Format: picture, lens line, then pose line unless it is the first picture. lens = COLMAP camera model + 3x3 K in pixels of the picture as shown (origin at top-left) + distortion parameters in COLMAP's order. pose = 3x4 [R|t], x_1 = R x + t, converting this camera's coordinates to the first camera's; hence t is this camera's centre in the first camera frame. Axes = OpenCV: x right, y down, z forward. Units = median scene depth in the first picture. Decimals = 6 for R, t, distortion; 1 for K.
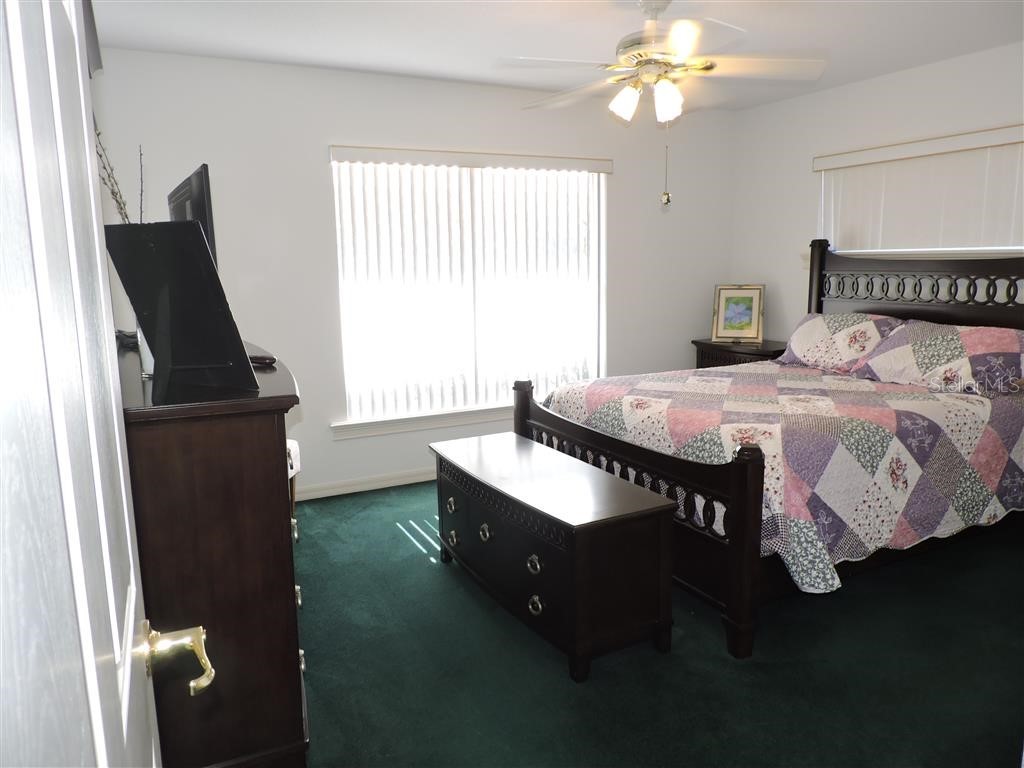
lens RADIAL K [[729.0, 0, 512.0], [0, 729.0, 384.0], [0, 0, 1]] dist [-0.027857, 0.000934]
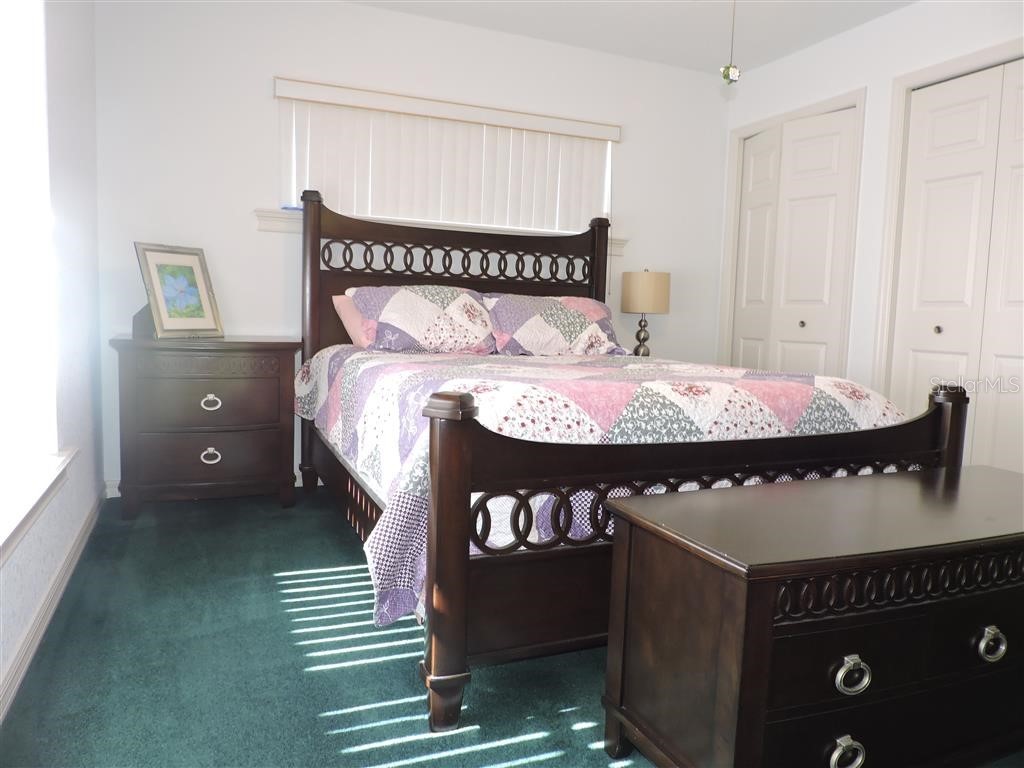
lens RADIAL K [[729.0, 0, 512.0], [0, 729.0, 384.0], [0, 0, 1]] dist [-0.027857, 0.000934]
pose [[0.056203, -0.078638, 0.995318, -0.321224], [0.131828, 0.988750, 0.070675, -0.028947], [-0.989678, 0.127238, 0.065938, 0.768116]]
